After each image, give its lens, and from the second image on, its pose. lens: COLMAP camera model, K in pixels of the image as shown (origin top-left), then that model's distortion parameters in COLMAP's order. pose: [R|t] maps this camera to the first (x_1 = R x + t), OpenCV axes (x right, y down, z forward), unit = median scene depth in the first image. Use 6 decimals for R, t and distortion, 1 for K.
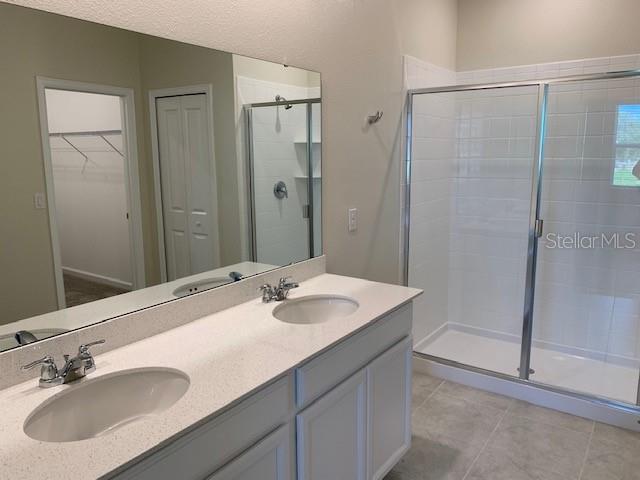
lens RADIAL K [[489.4, 0, 318.0], [0, 489.4, 235.7], [0, 0, 1]] dist [0.014820, -0.011597]
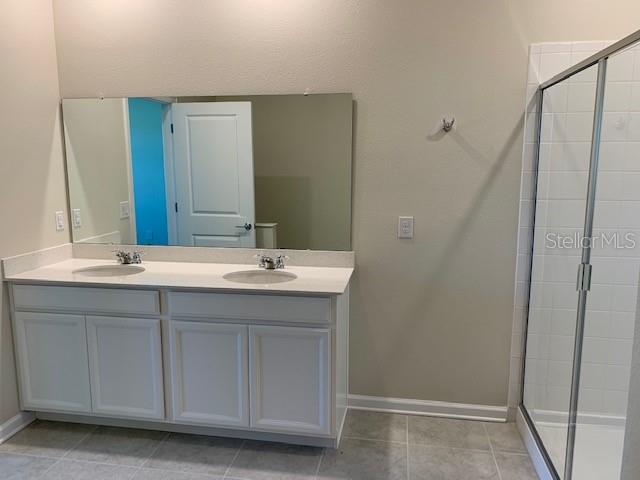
lens RADIAL K [[489.4, 0, 318.0], [0, 489.4, 235.7], [0, 0, 1]] dist [0.014820, -0.011597]
pose [[0.440997, 0.139581, -0.886588, 0.874981], [-0.150083, 0.985392, 0.080483, -0.067973], [0.884871, 0.097569, 0.455504, 0.367991]]
